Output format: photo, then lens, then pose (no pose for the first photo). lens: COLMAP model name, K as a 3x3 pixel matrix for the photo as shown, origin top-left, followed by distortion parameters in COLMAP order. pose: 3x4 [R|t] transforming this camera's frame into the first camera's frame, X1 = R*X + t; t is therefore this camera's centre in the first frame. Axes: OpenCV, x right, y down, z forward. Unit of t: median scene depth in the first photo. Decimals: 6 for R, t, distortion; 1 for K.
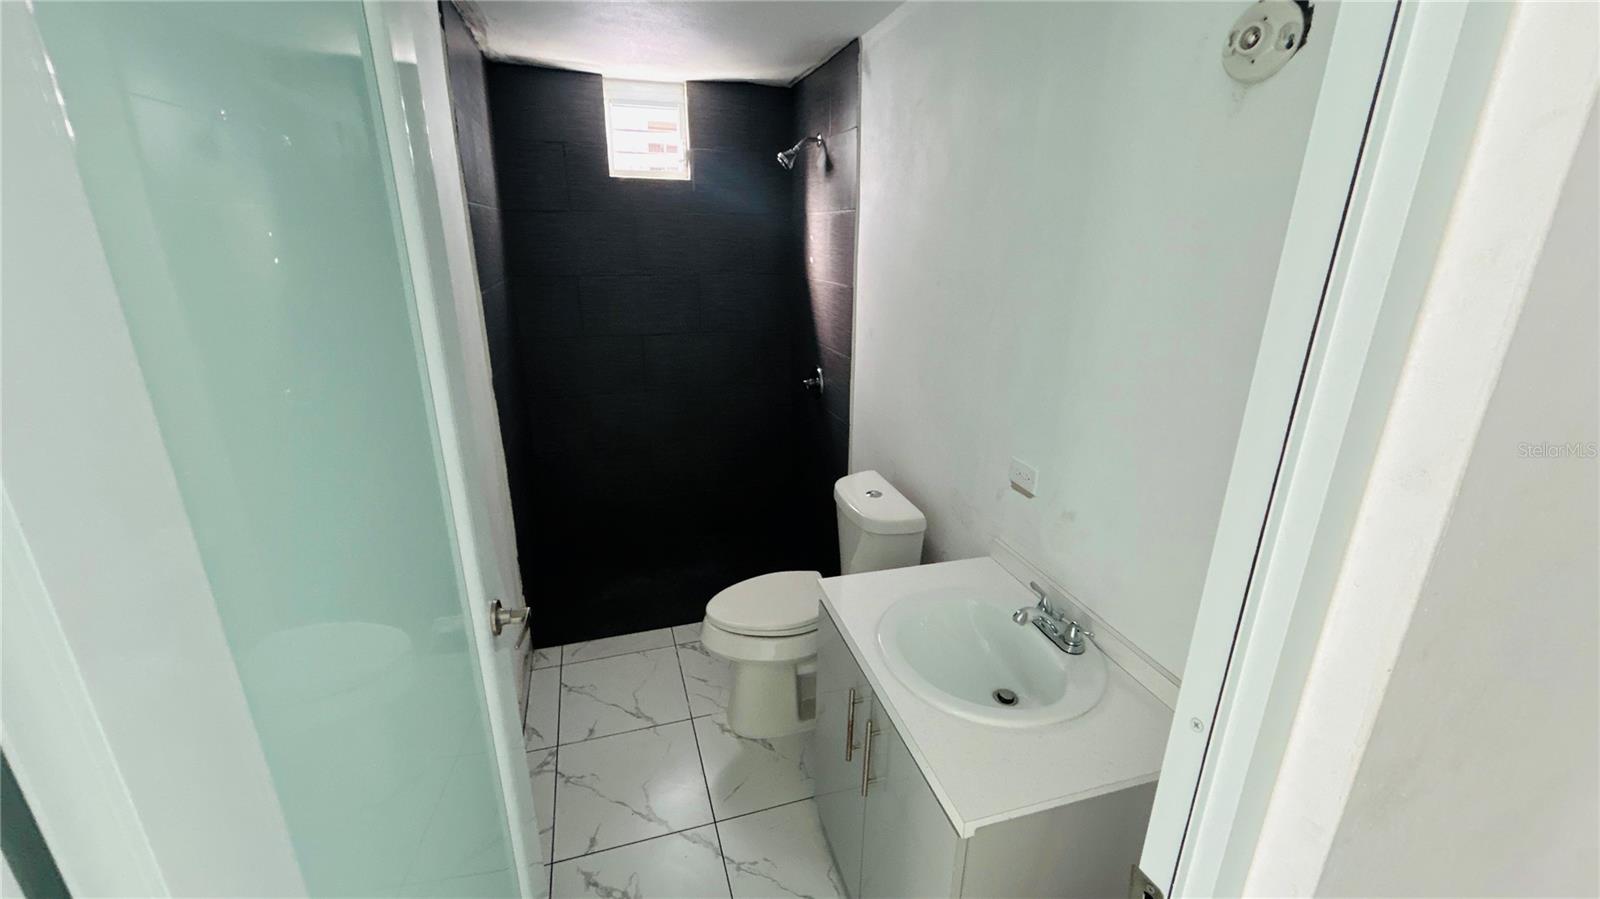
lens RADIAL K [[651.6, 0, 800.1], [0, 651.6, 447.2], [0, 0, 1]] dist [0.002062, -0.000848]
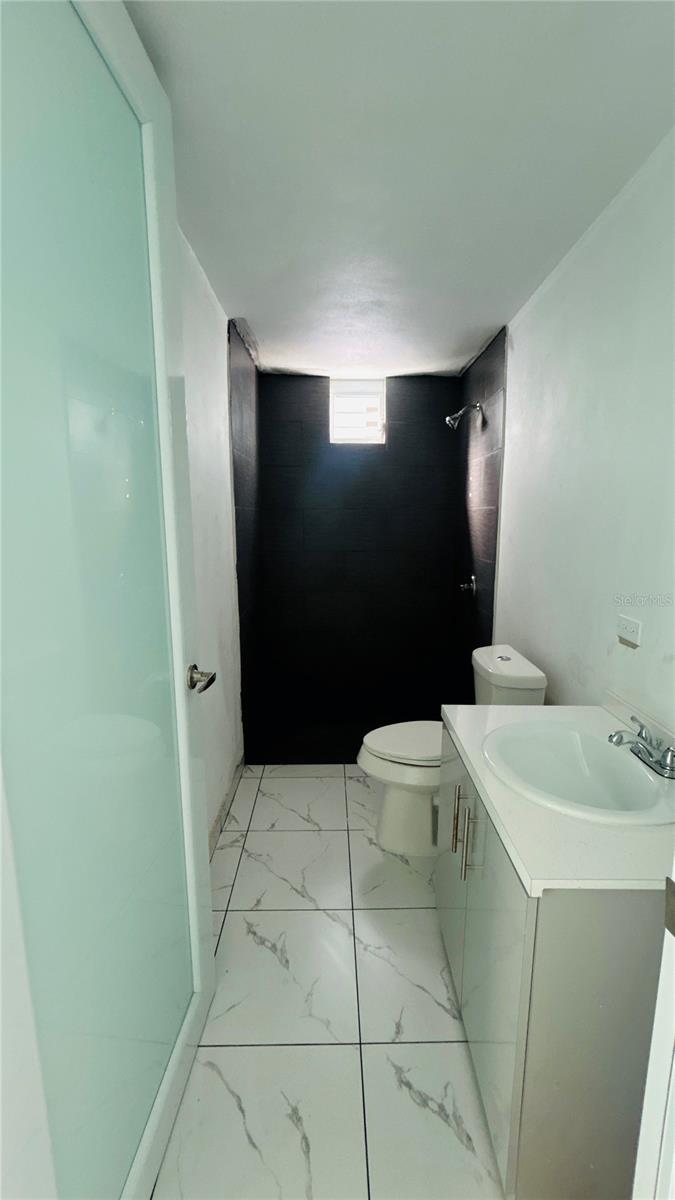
lens RADIAL K [[488.7, 0, 340.8], [0, 488.7, 600.2], [0, 0, 1]] dist [0.002062, -0.000848]
pose [[0.959228, 0.039999, -0.279789, 0.068970], [-0.082082, 0.986694, -0.140350, 0.112561], [0.270453, 0.157593, 0.949747, 0.026381]]
